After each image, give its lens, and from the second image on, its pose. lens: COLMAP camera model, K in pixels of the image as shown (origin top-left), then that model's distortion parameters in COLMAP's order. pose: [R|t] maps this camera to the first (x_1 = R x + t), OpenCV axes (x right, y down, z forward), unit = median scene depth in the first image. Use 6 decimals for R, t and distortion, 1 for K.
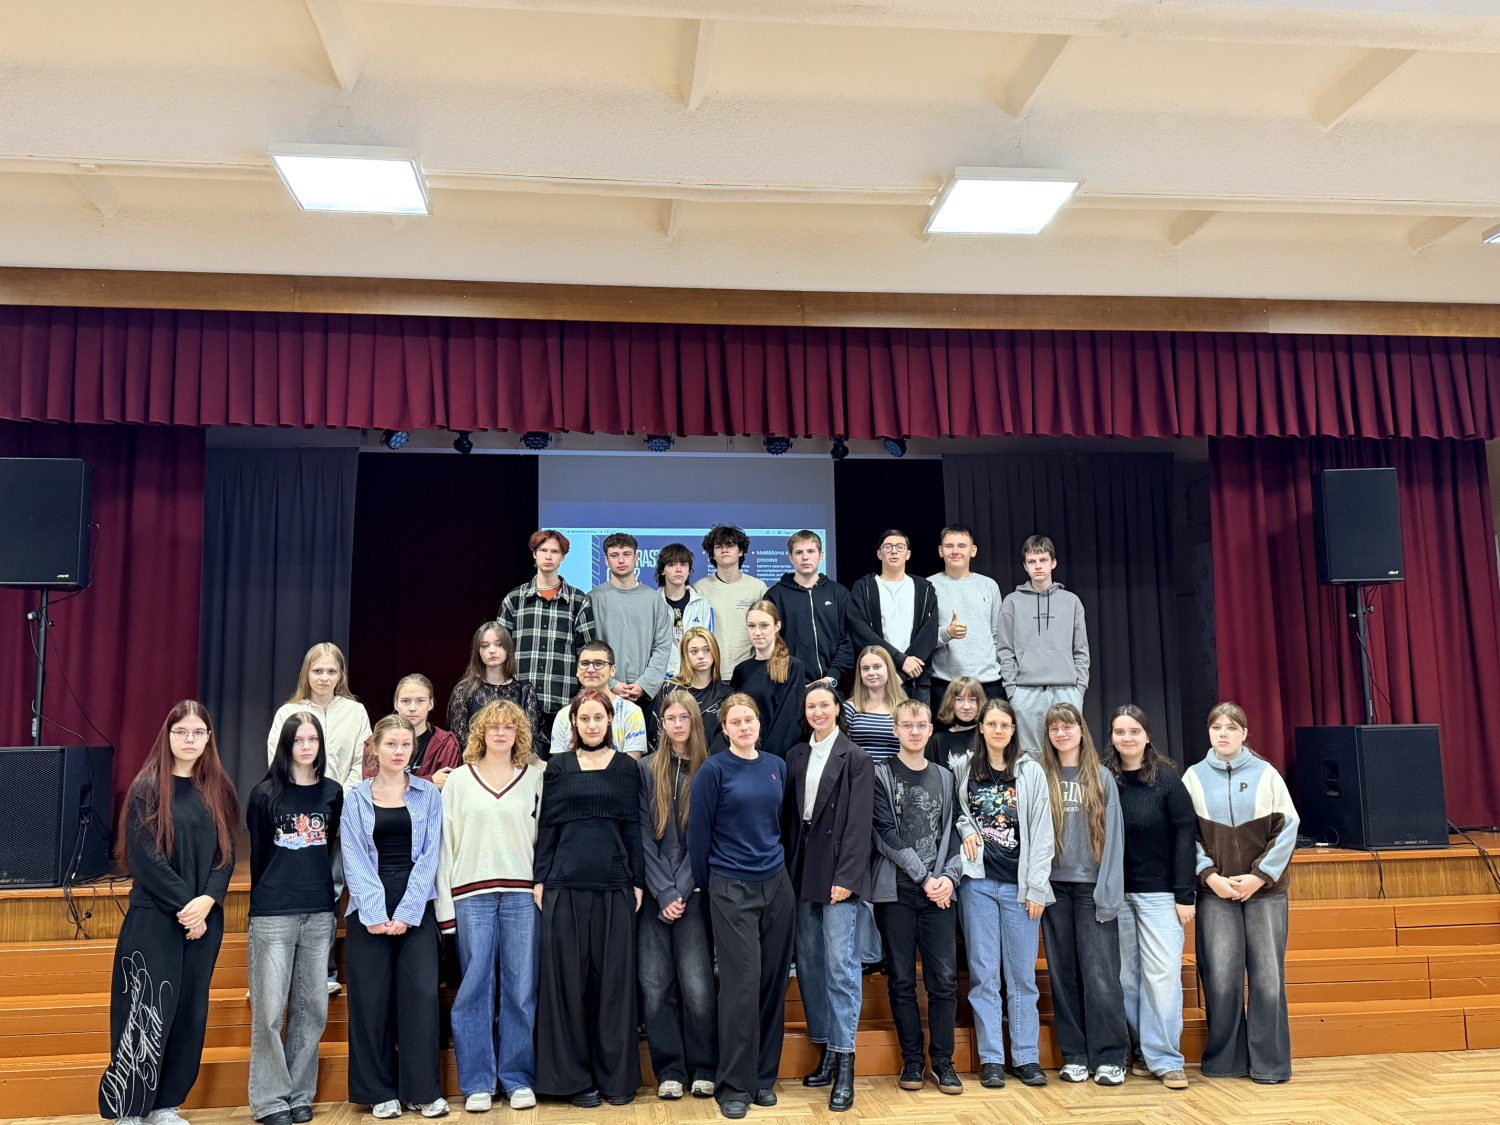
lens RADIAL K [[1287.1, 0, 748.4], [0, 1287.1, 553.7], [0, 0, 1]] dist [0.002398, -0.004319]
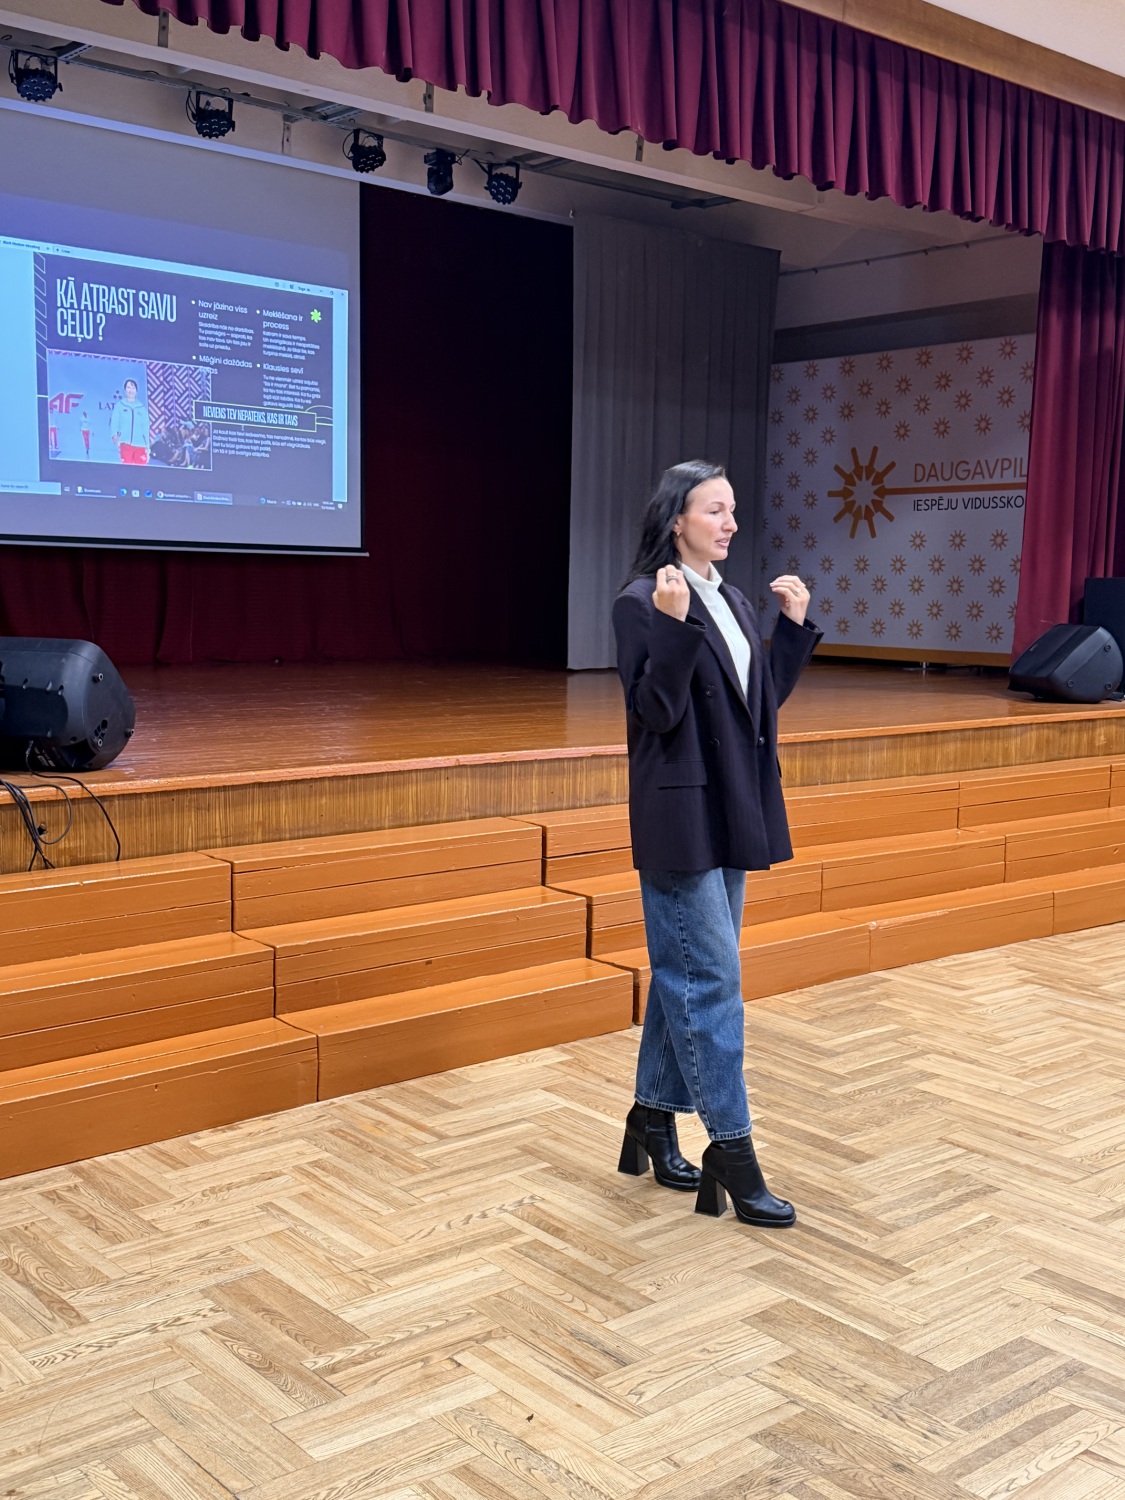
lens RADIAL K [[1626.6, 0, 563.8], [0, 1626.6, 760.3], [0, 0, 1]] dist [0.124835, -0.031141]
pose [[0.829350, -0.034613, 0.557657, -0.616805], [-0.101938, 0.971954, 0.211931, 0.048181], [-0.549352, -0.232611, 0.802561, 0.206608]]
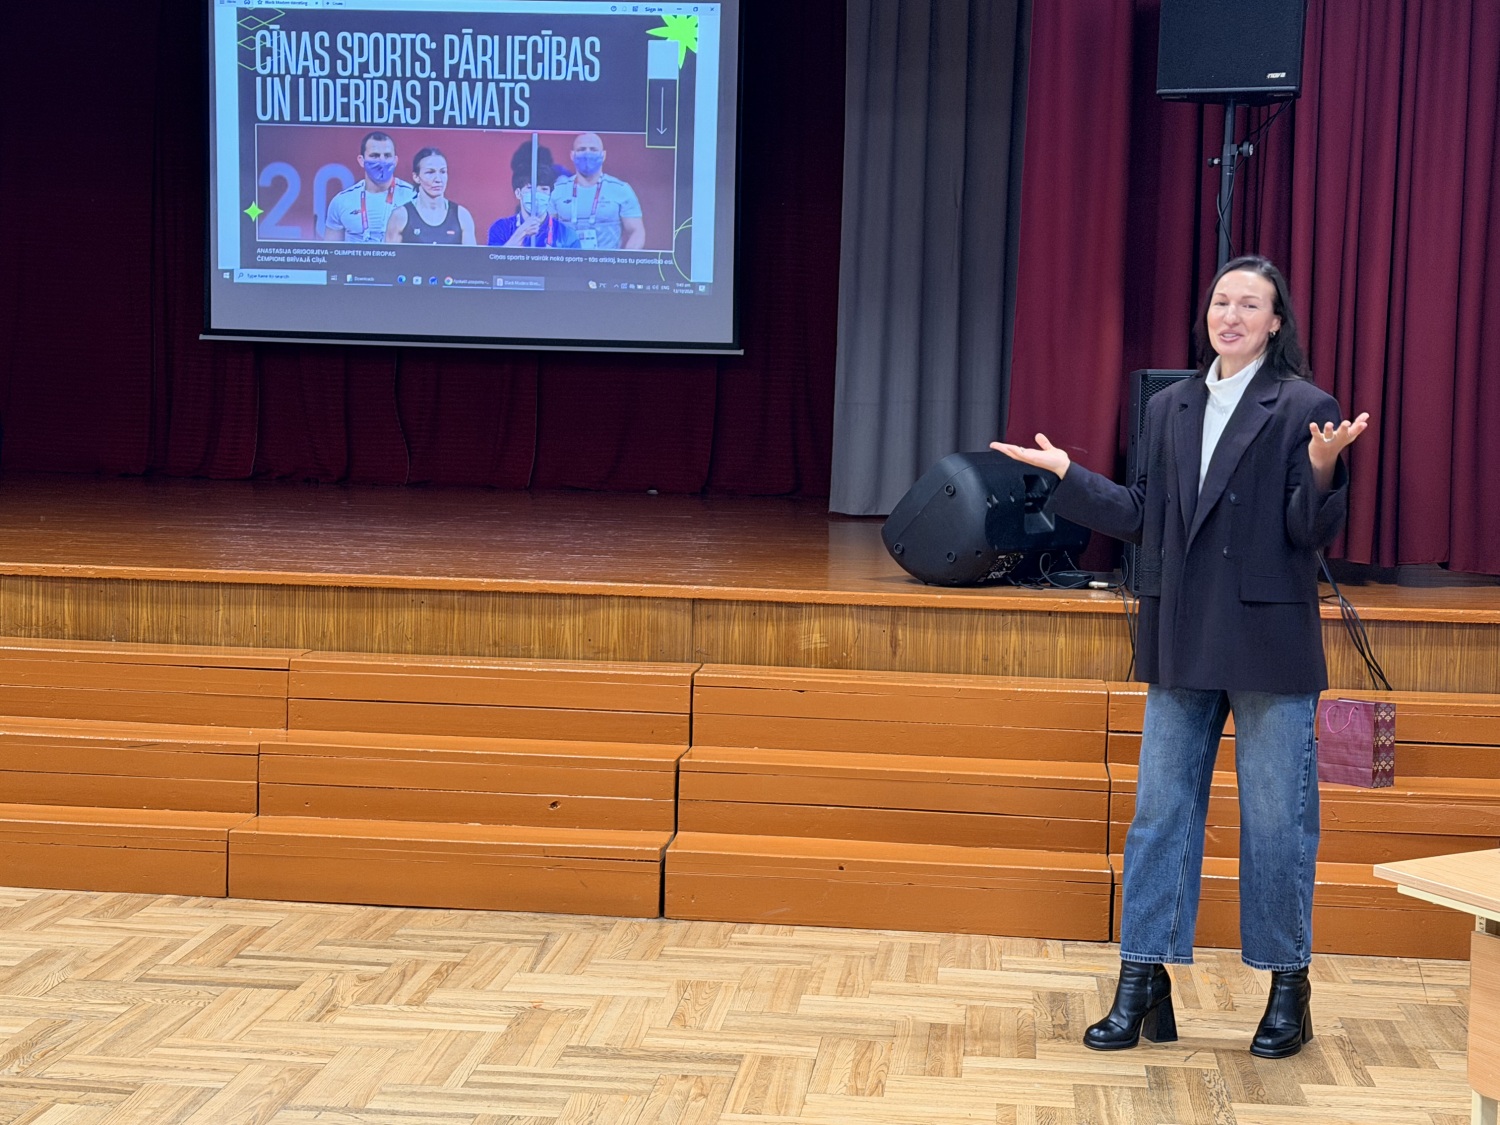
lens RADIAL K [[2271.4, 0, 756.0], [0, 2271.4, 563.8], [0, 0, 1]] dist [0.158938, 0.003683]
pose [[0.974539, 0.055147, -0.217331, 0.507681], [-0.008454, 0.977630, 0.210164, 0.013596], [0.224059, -0.202976, 0.953204, 0.040108]]
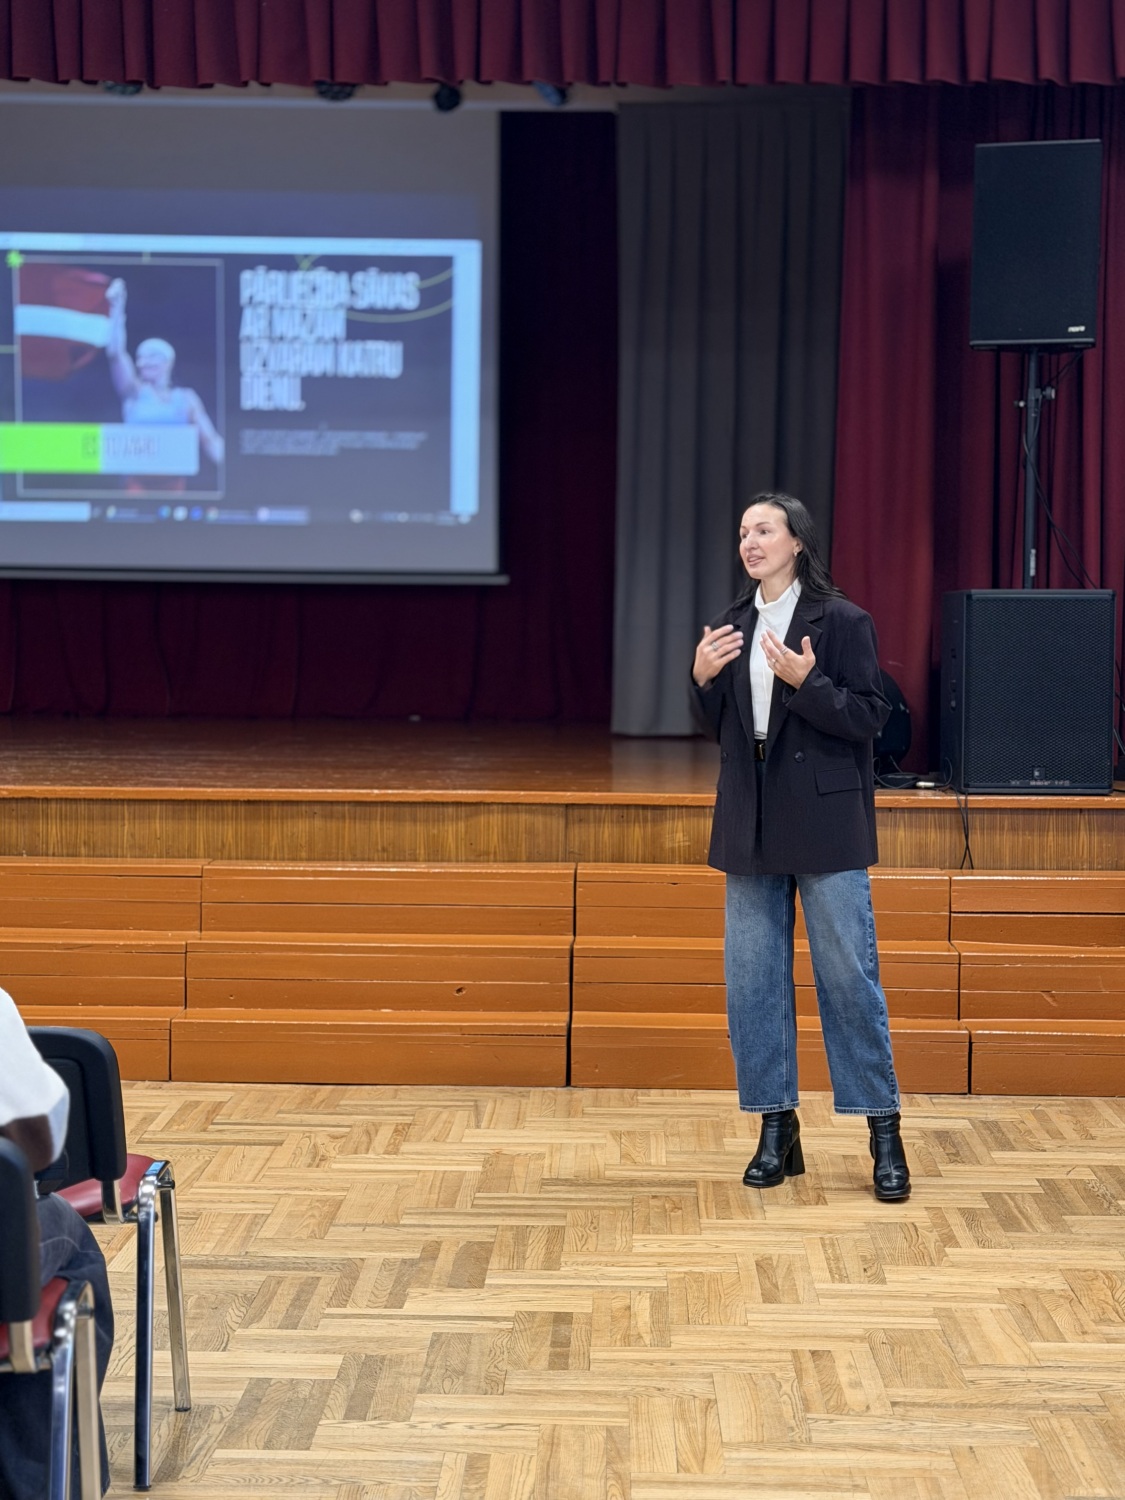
lens RADIAL K [[2480.9, 0, 568.3], [0, 2480.9, 741.9], [0, 0, 1]] dist [0.165169, -0.079338]
pose [[0.989725, 0.030229, -0.139755, 0.436850], [-0.004213, 0.983137, 0.182820, -0.007796], [0.142925, -0.180353, 0.973163, -0.161231]]
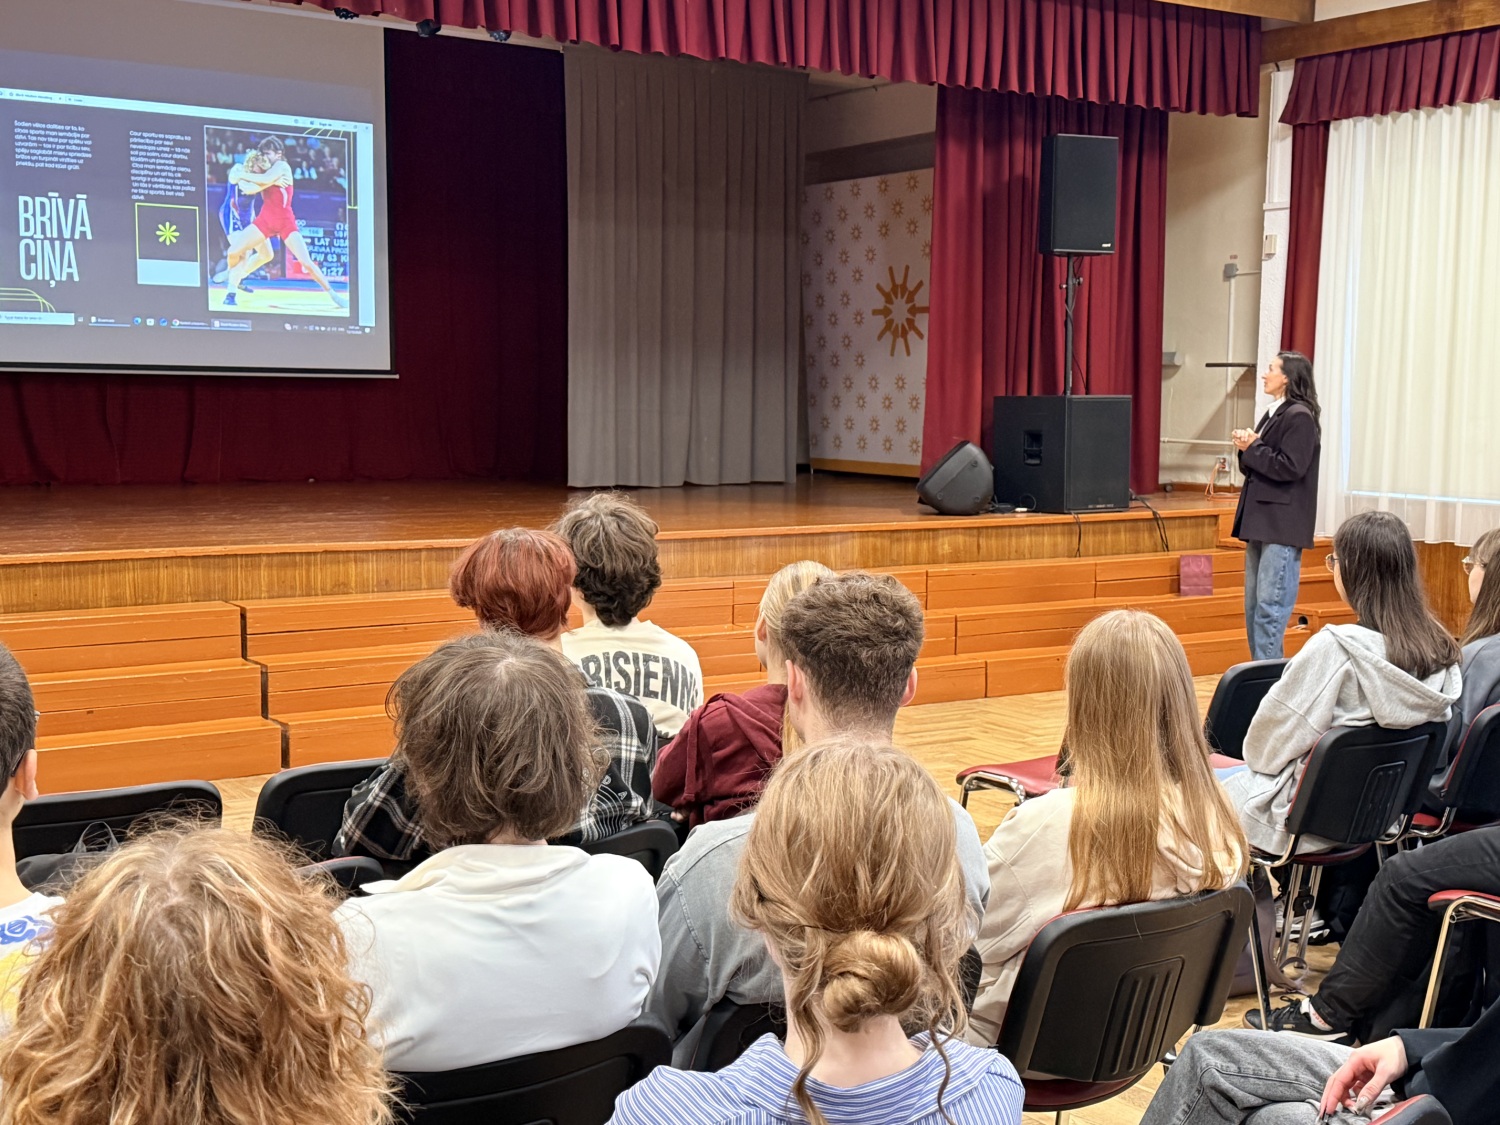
lens RADIAL K [[1889.6, 0, 768.8], [0, 1889.6, 564.1], [0, 0, 1]] dist [0.117013, -0.037400]
pose [[0.889472, -0.019690, 0.456566, -0.421048], [-0.080872, 0.976521, 0.199667, -0.017747], [-0.449777, -0.214521, 0.866995, -0.229027]]
